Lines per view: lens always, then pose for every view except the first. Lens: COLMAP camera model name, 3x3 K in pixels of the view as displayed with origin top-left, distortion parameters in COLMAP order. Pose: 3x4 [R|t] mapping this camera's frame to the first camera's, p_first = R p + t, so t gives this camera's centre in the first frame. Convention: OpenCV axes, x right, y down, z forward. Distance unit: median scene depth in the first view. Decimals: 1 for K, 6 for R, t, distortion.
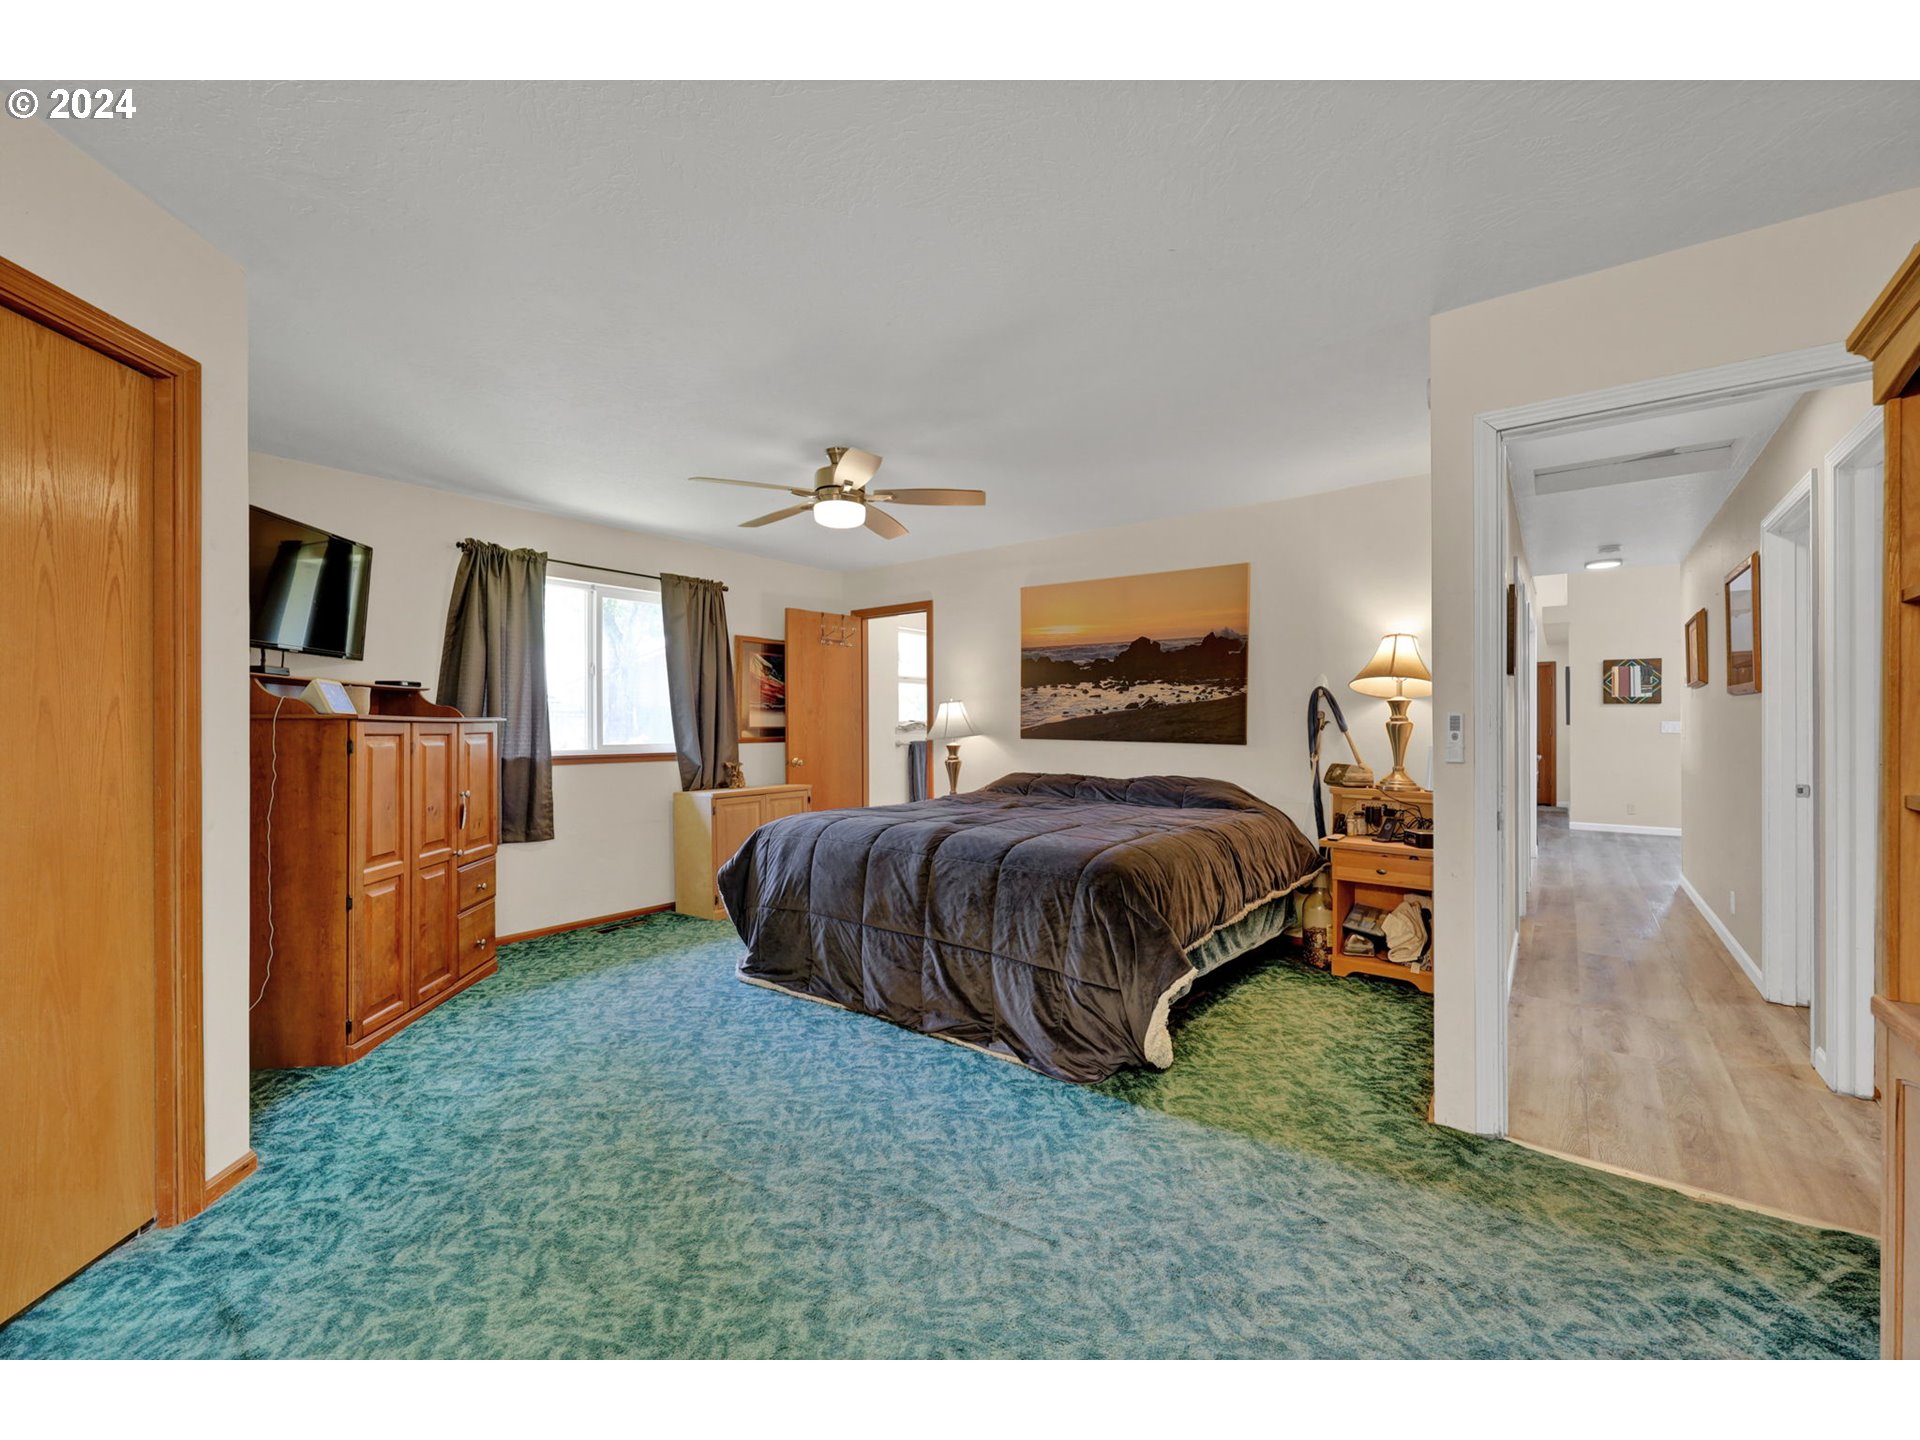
lens RADIAL K [[771.1, 0, 973.1], [0, 771.1, 719.0], [0, 0, 1]] dist [0.000212, 0.000083]
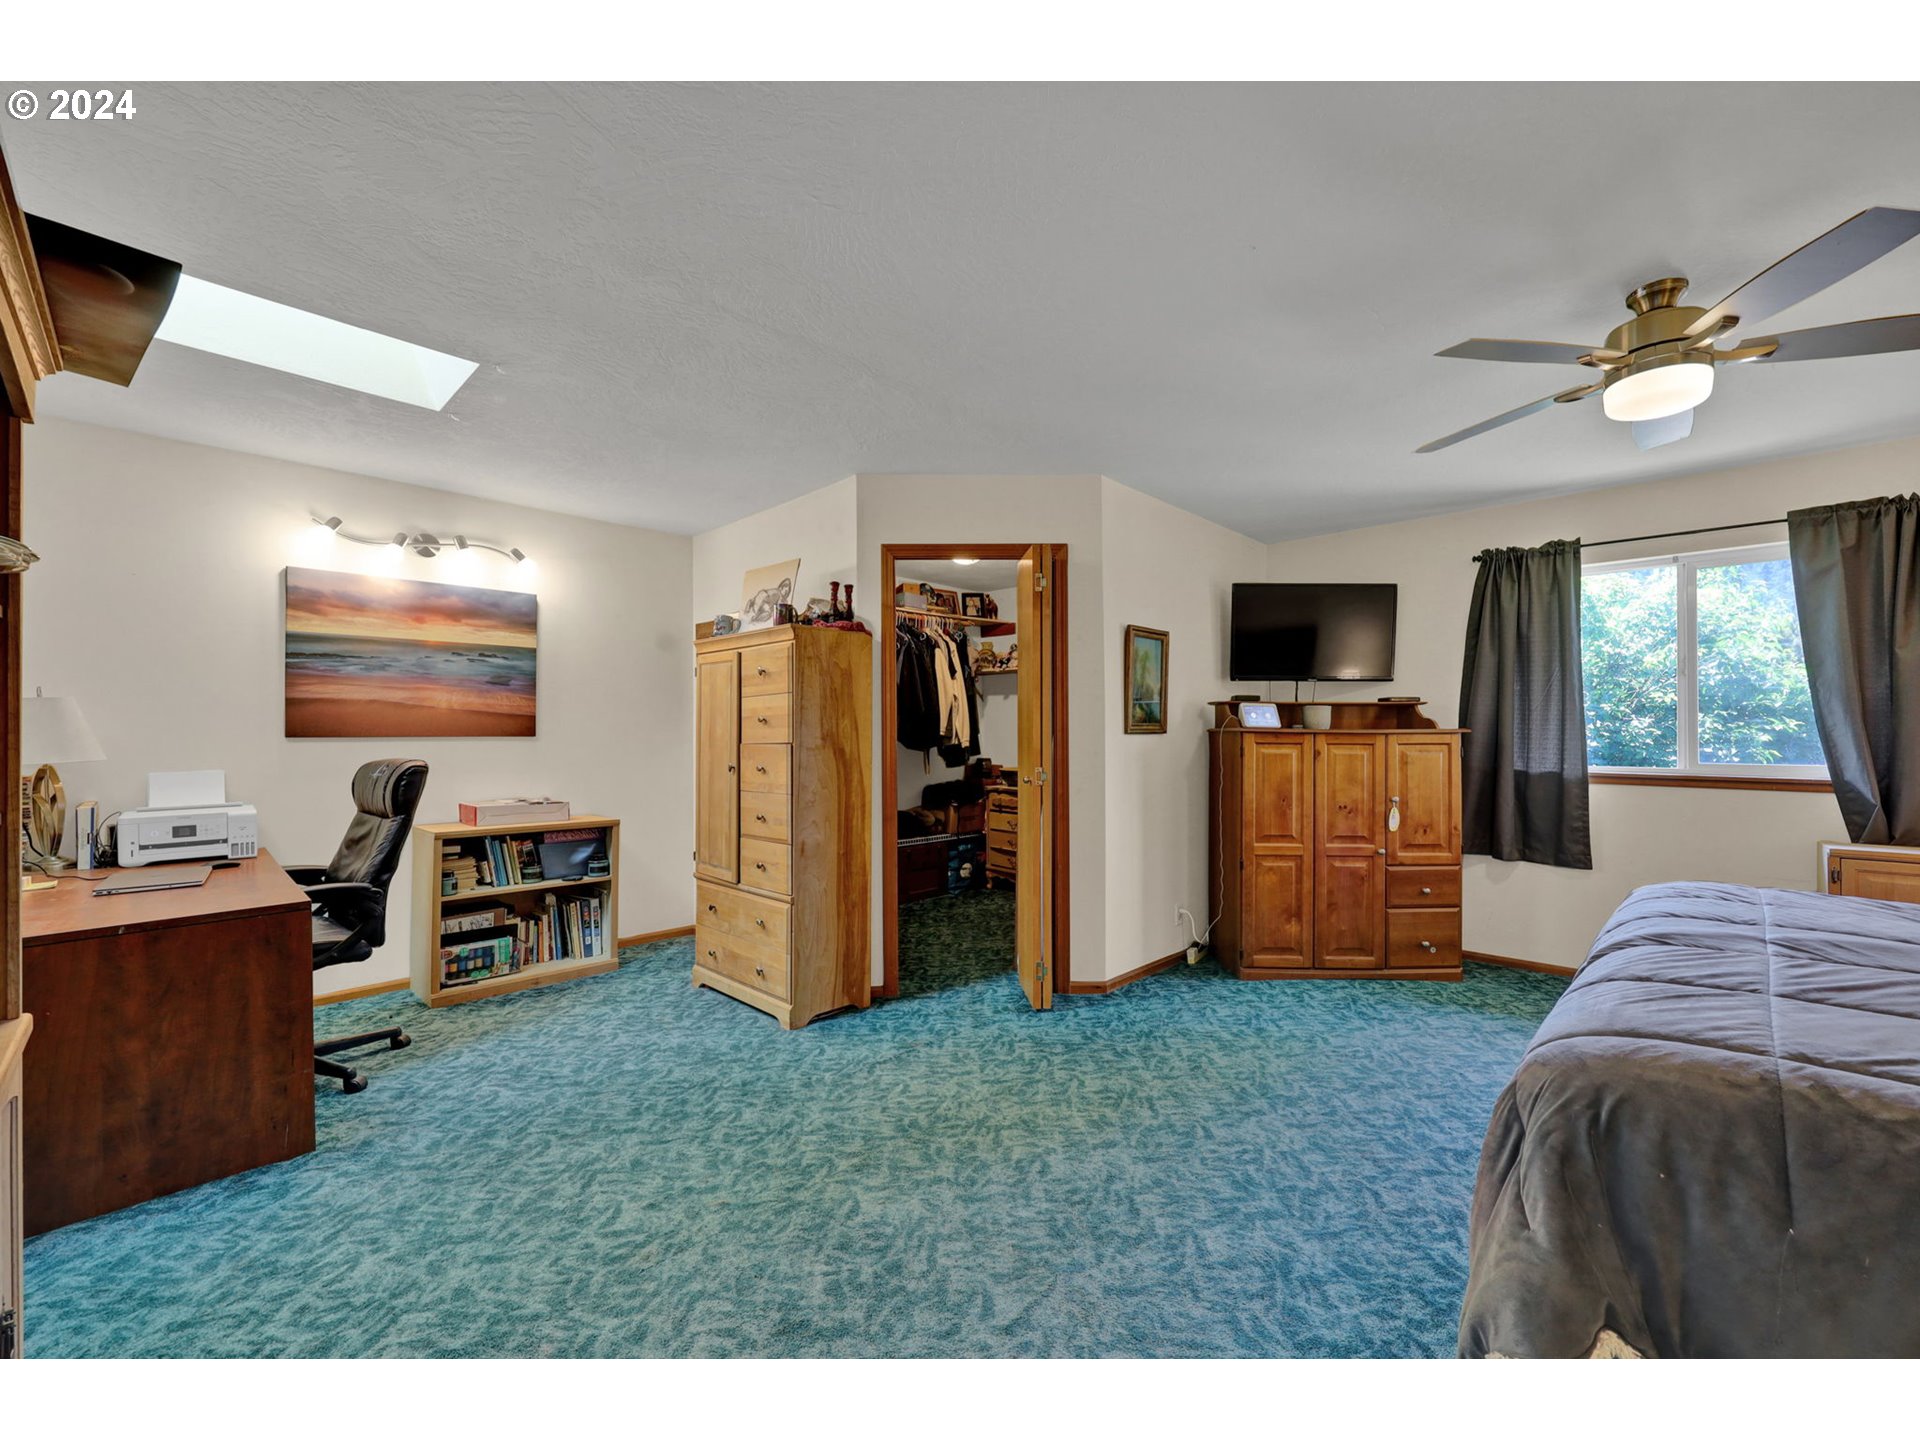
lens RADIAL K [[771.1, 0, 972.7], [0, 771.1, 729.5], [0, 0, 1]] dist [0.000212, 0.000083]
pose [[-0.089880, -0.000136, -0.995953, 0.519723], [0.004612, 0.999989, -0.000552, -0.004087], [0.995942, -0.004643, -0.089879, 0.548892]]
